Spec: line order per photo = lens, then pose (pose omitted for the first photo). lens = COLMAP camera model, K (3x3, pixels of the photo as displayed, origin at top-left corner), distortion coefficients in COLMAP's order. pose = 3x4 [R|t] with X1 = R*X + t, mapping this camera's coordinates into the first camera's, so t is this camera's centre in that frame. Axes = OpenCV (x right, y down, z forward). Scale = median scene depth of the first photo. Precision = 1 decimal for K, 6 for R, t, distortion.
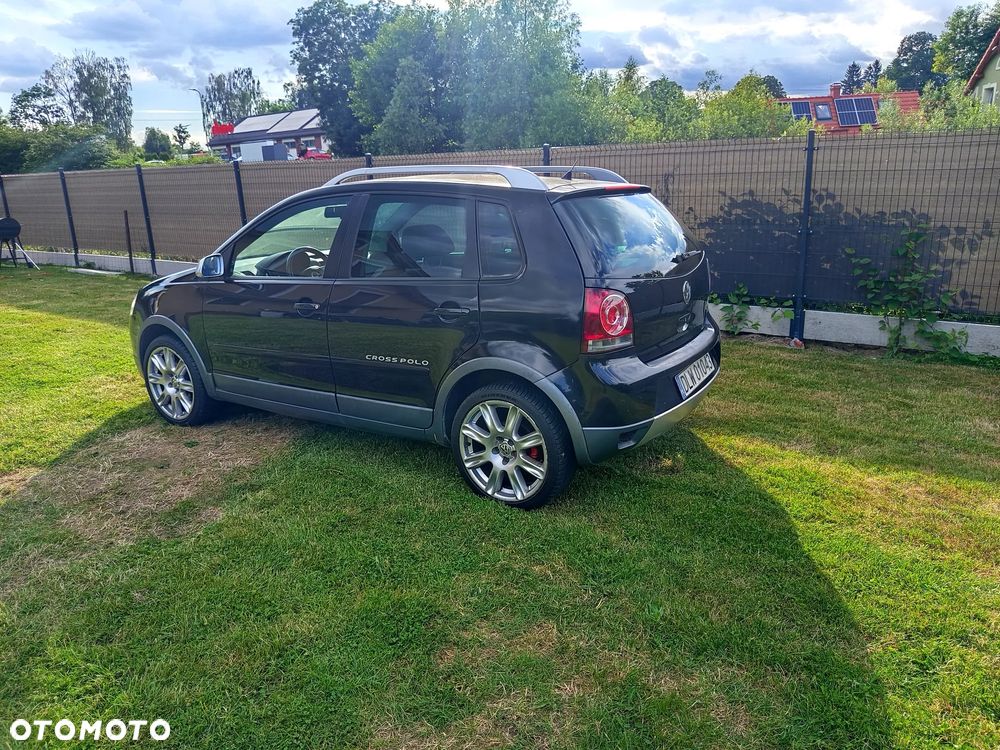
lens RADIAL K [[706.0, 0, 503.9], [0, 706.0, 376.6], [0, 0, 1]] dist [0.003612, -0.005878]
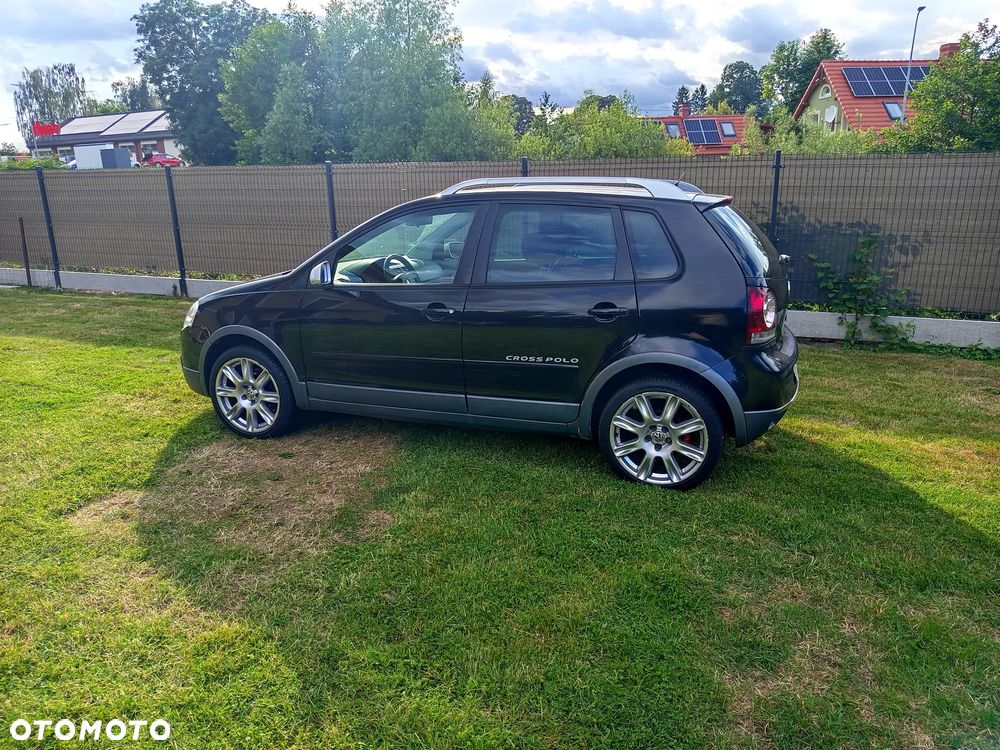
lens RADIAL K [[706.0, 0, 503.3], [0, 706.0, 372.1], [0, 0, 1]] dist [0.003612, -0.005878]
pose [[0.979211, -0.037922, 0.199268, -0.218230], [0.041803, 0.999009, -0.015305, 0.004760], [-0.198490, 0.023317, 0.979826, -0.012737]]
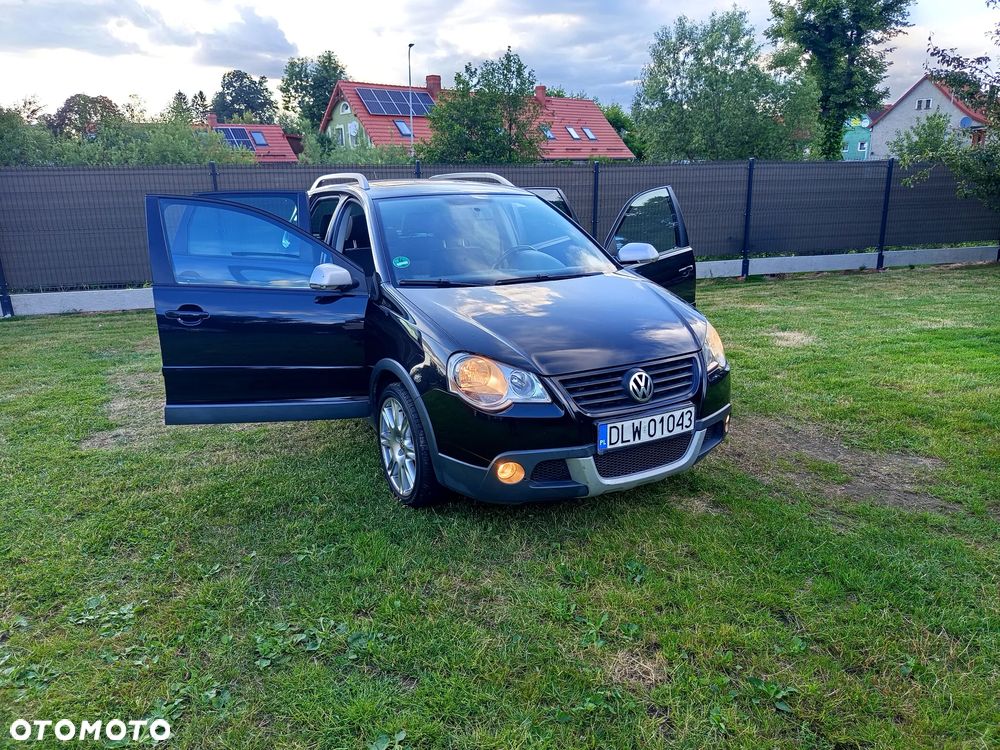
lens RADIAL K [[706.0, 0, 501.5], [0, 706.0, 374.9], [0, 0, 1]] dist [0.003612, -0.005878]
pose [[0.660099, -0.181829, 0.728840, -0.634492], [0.205684, 0.976931, 0.057438, 0.064541], [-0.722470, 0.111996, 0.682271, -0.153179]]
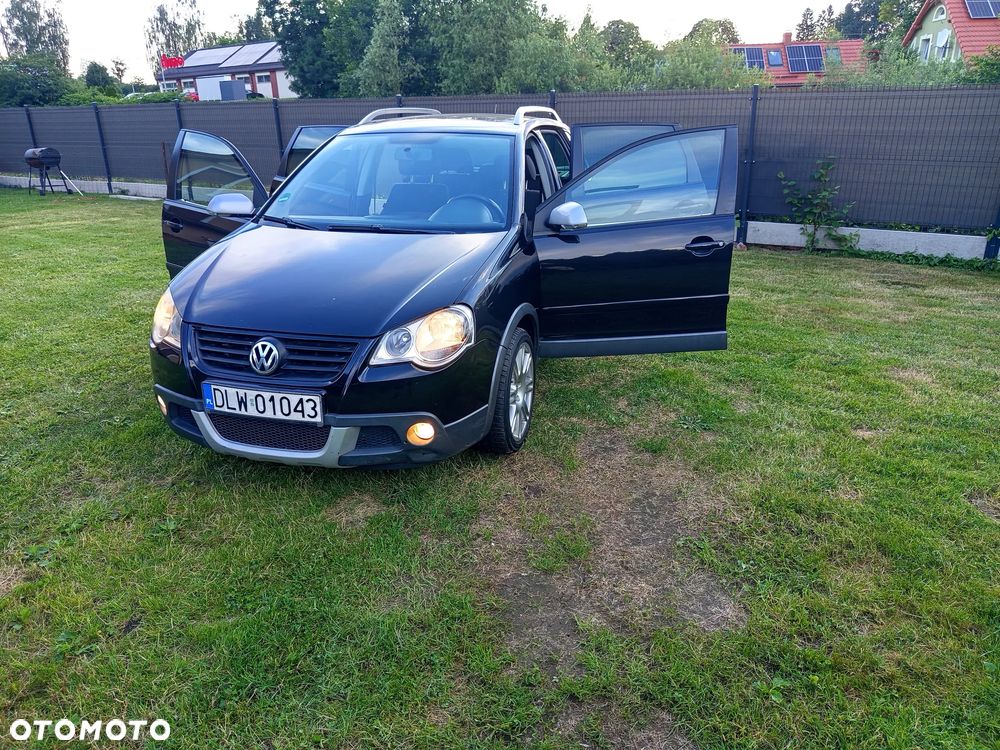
lens RADIAL K [[706.0, 0, 502.8], [0, 706.0, 375.1], [0, 0, 1]] dist [0.003612, -0.005878]
pose [[0.998074, -0.007625, 0.061563, -0.126059], [0.003028, 0.997223, 0.074418, 0.096494], [-0.061959, -0.074088, 0.995325, -0.333022]]
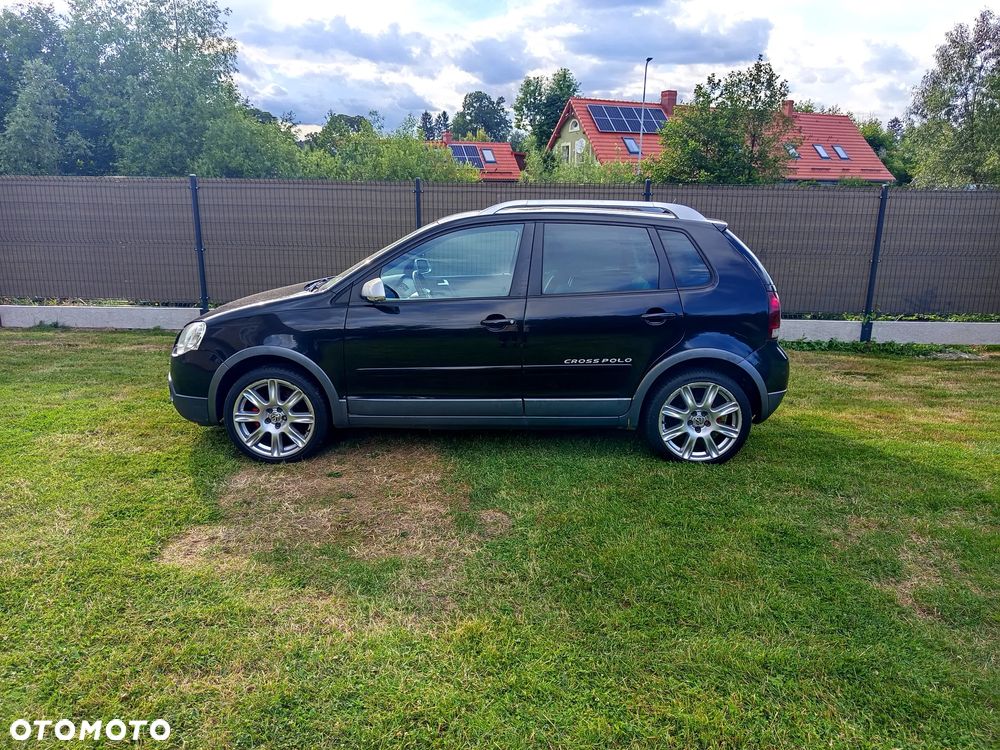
lens RADIAL K [[706.0, 0, 497.3], [0, 706.0, 377.0], [0, 0, 1]] dist [0.003612, -0.005878]
pose [[0.855804, -0.090694, 0.509288, -0.469833], [0.111170, 0.993753, -0.009842, -0.002137], [-0.505214, 0.065041, 0.860540, 0.033847]]
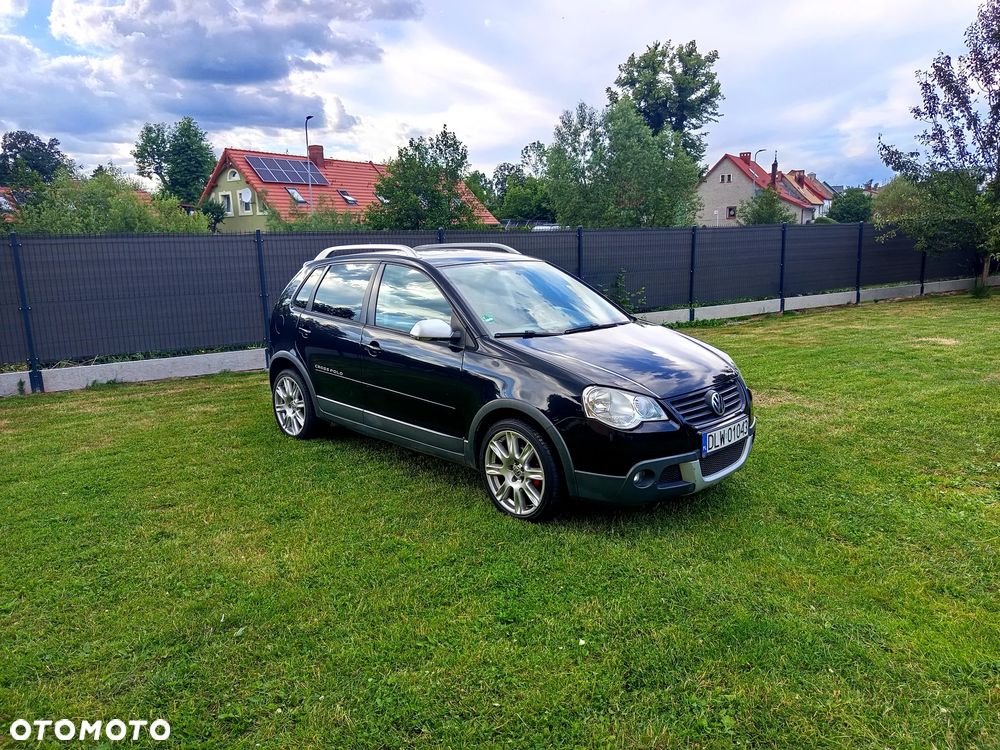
lens RADIAL K [[706.0, 0, 503.1], [0, 706.0, 380.9], [0, 0, 1]] dist [0.003612, -0.005878]
pose [[0.427964, -0.158970, 0.889705, -1.354193], [0.265520, 0.963084, 0.044362, -0.073166], [-0.863913, 0.217249, 0.454375, 0.365159]]
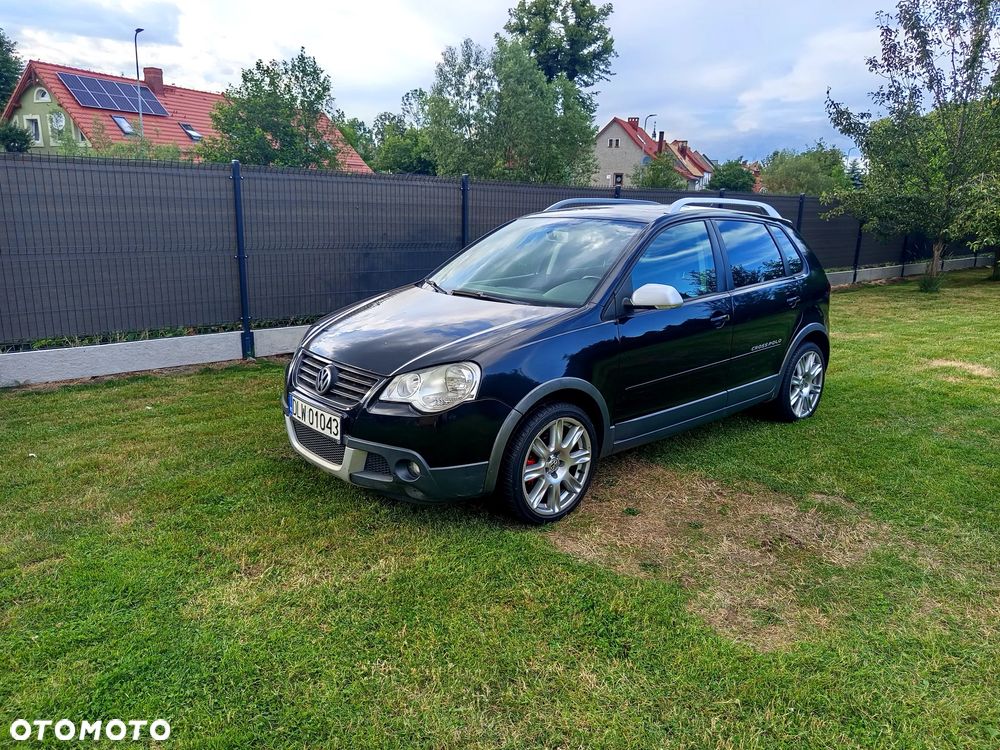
lens RADIAL K [[706.0, 0, 502.7], [0, 706.0, 373.9], [0, 0, 1]] dist [0.003612, -0.005878]
pose [[0.276200, -0.195885, 0.940926, -0.801727], [0.233353, 0.963383, 0.132062, -0.135627], [-0.932341, 0.183092, 0.311797, 0.547985]]
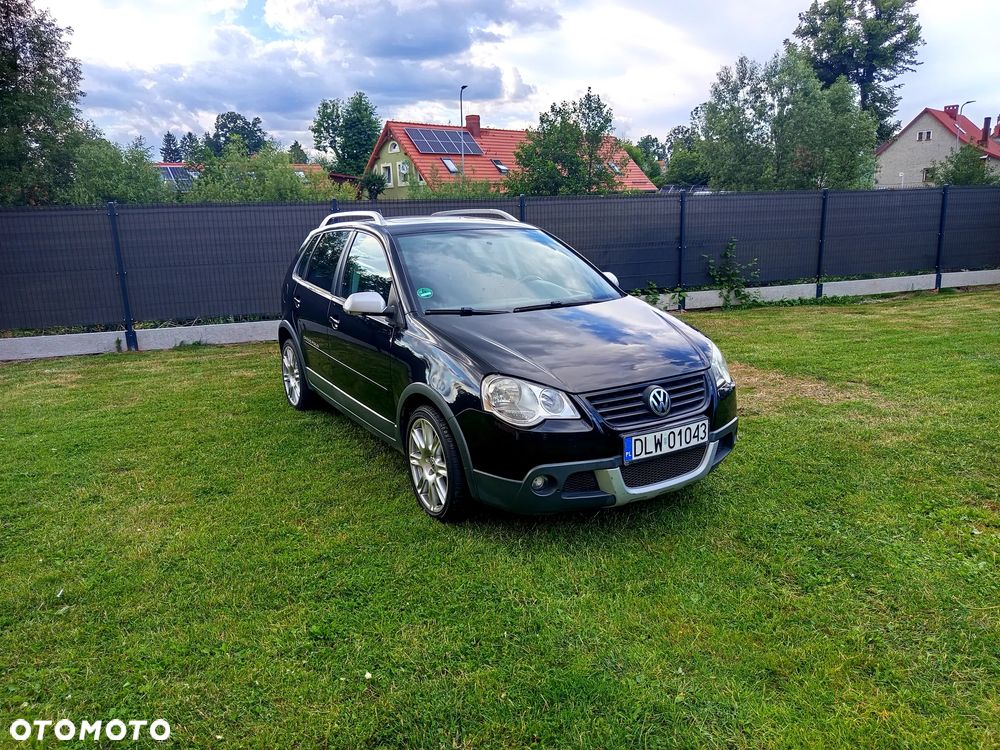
lens RADIAL K [[706.0, 0, 501.4], [0, 706.0, 373.3], [0, 0, 1]] dist [0.003612, -0.005878]
pose [[0.629634, -0.162359, 0.759737, -1.191951], [0.229860, 0.973067, 0.017451, -0.033565], [-0.742109, 0.163645, 0.649996, 0.239109]]
